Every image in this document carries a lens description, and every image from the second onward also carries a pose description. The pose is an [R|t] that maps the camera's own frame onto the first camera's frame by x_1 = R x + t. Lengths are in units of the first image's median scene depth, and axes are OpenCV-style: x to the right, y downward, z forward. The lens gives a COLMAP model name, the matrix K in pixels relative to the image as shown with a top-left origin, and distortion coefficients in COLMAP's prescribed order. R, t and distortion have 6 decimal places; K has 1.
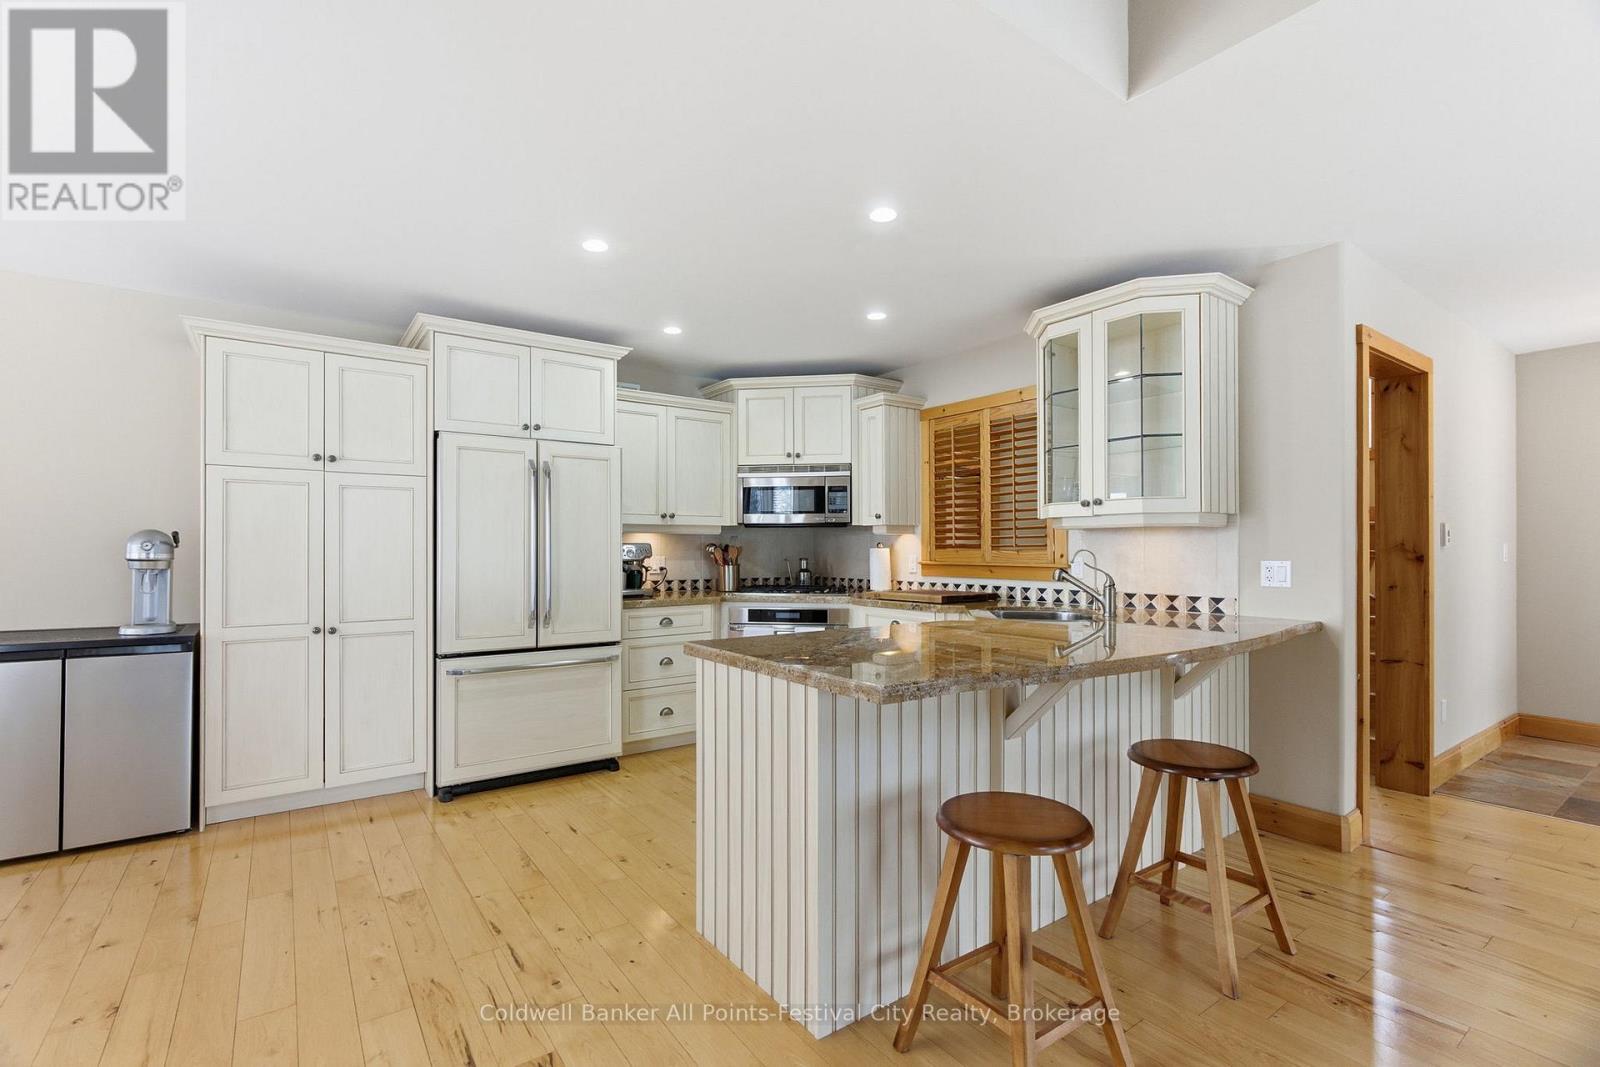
lens RADIAL K [[712.4, 0, 791.5], [0, 712.4, 542.4], [0, 0, 1]] dist [-0.005877, 0.002561]
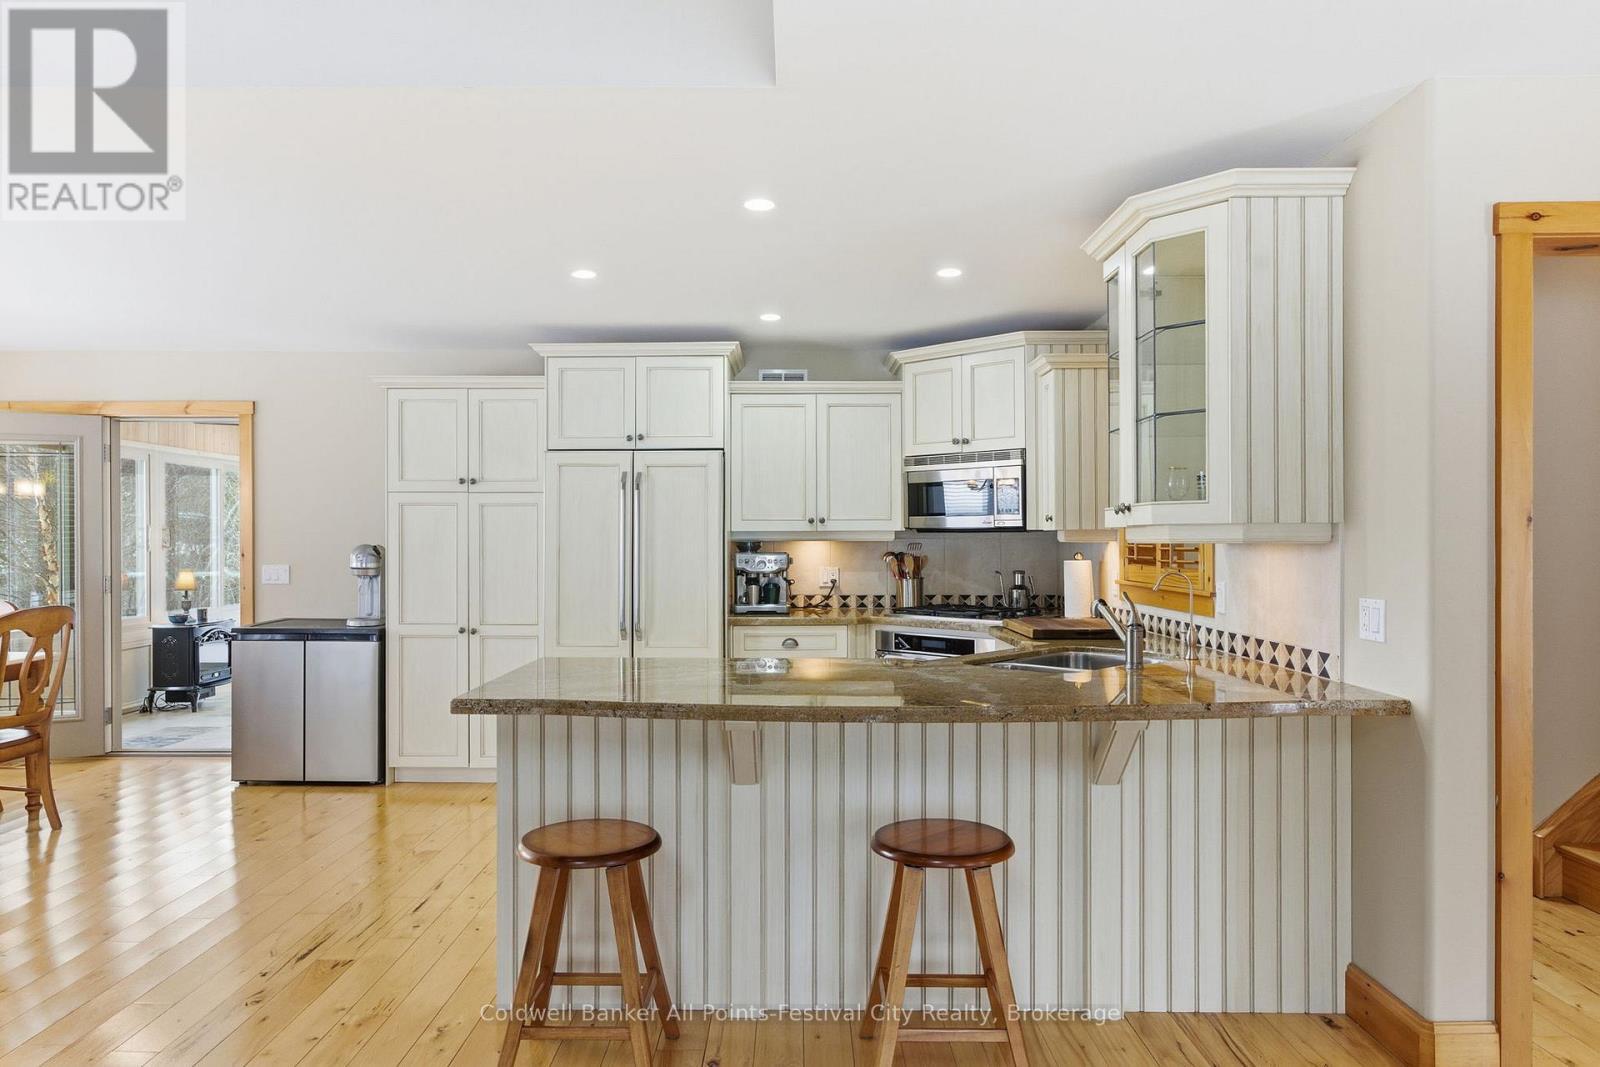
lens RADIAL K [[1008.9, 0, 789.3], [0, 1008.9, 537.6], [0, 0, 1]] dist [0.001513, 0.009667]
pose [[0.810590, -0.001468, -0.585612, 0.613360], [0.005482, 0.999972, 0.005080, -0.027706], [0.585588, -0.007328, 0.810576, -0.018370]]
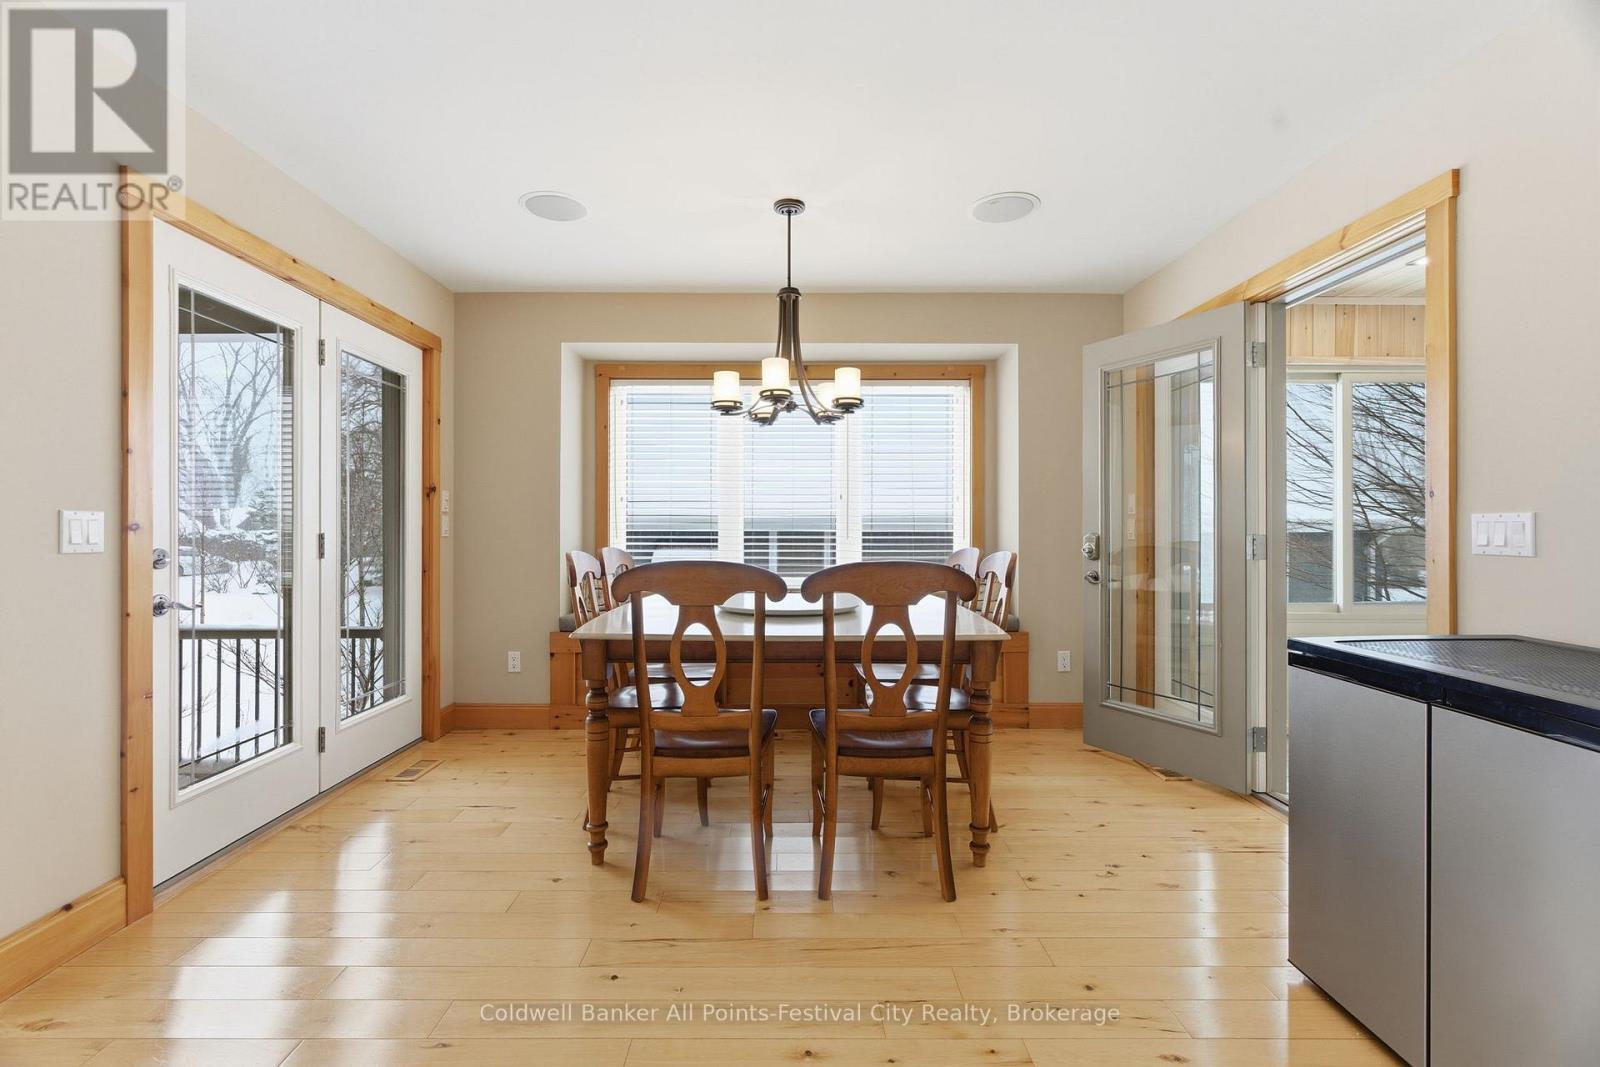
lens RADIAL K [[712.4, 0, 790.7], [0, 712.4, 528.0], [0, 0, 1]] dist [-0.005877, 0.002561]
pose [[-0.575654, -0.000626, -0.817693, -0.251018], [0.004107, 0.999985, -0.003657, 0.028050], [0.817683, -0.005464, -0.575643, 0.655588]]
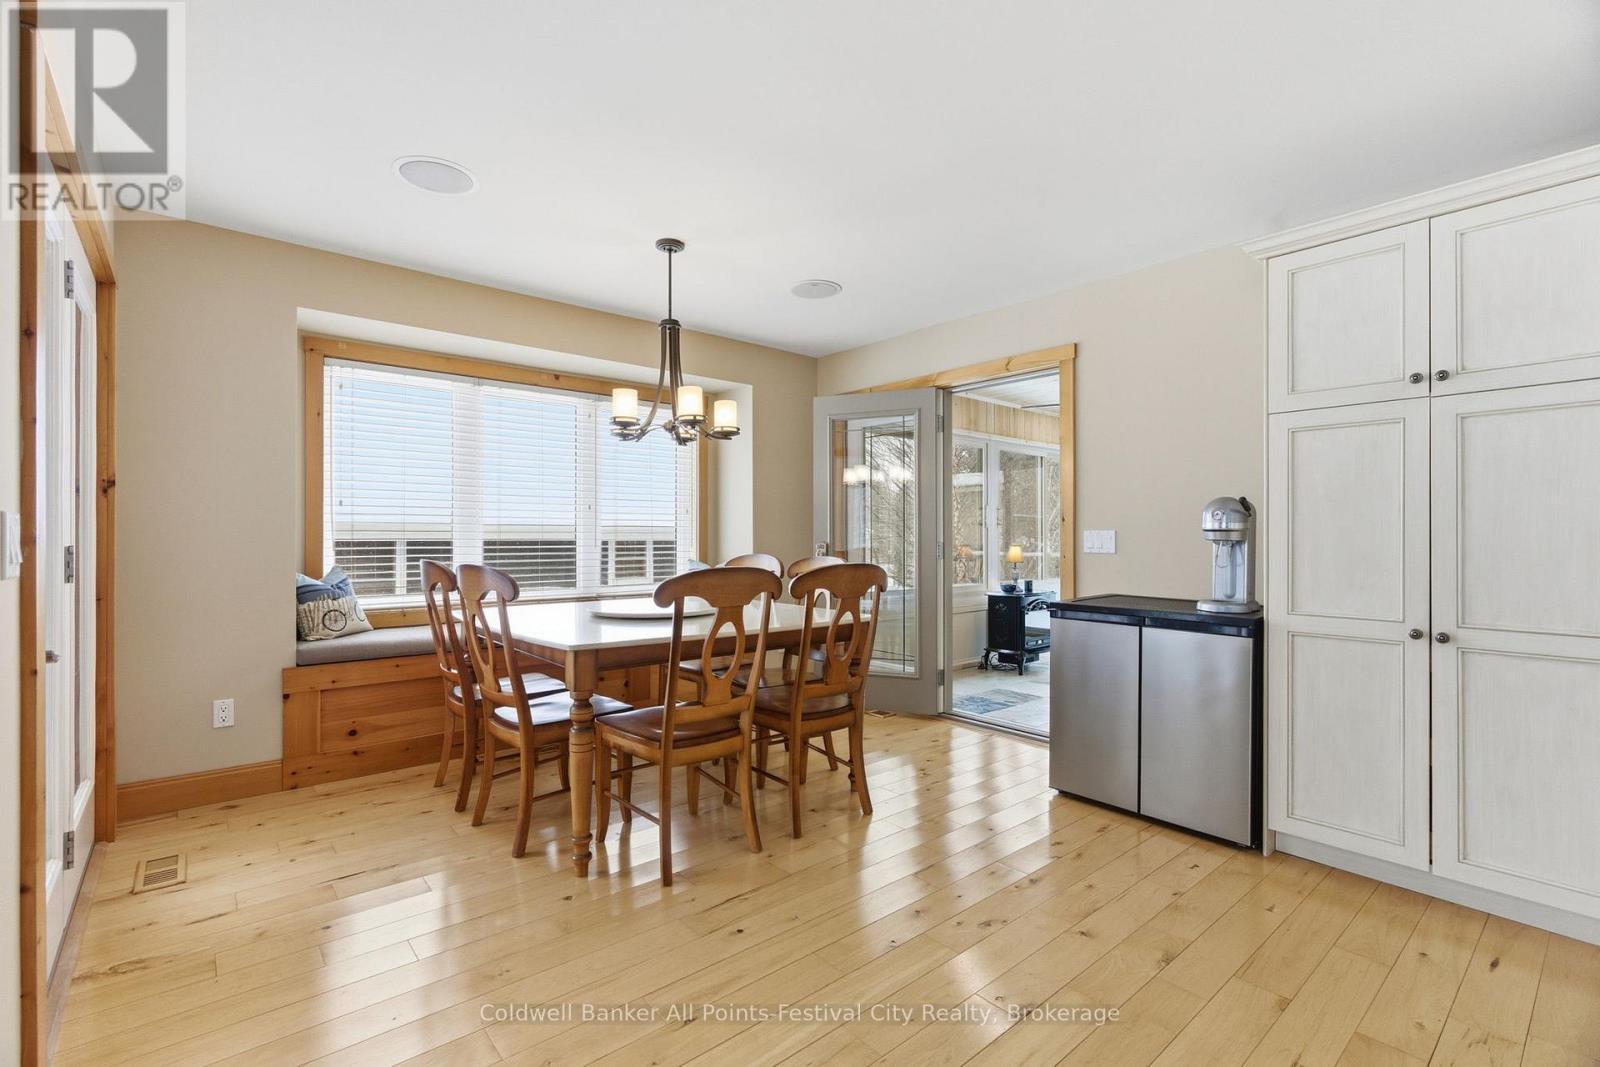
lens RADIAL K [[712.4, 0, 785.9], [0, 712.4, 537.5], [0, 0, 1]] dist [-0.005877, 0.002561]
pose [[0.077376, -0.000399, -0.997002, -0.034866], [0.004051, 0.999992, -0.000086, 0.024781], [0.996994, -0.004032, 0.077377, 0.294544]]
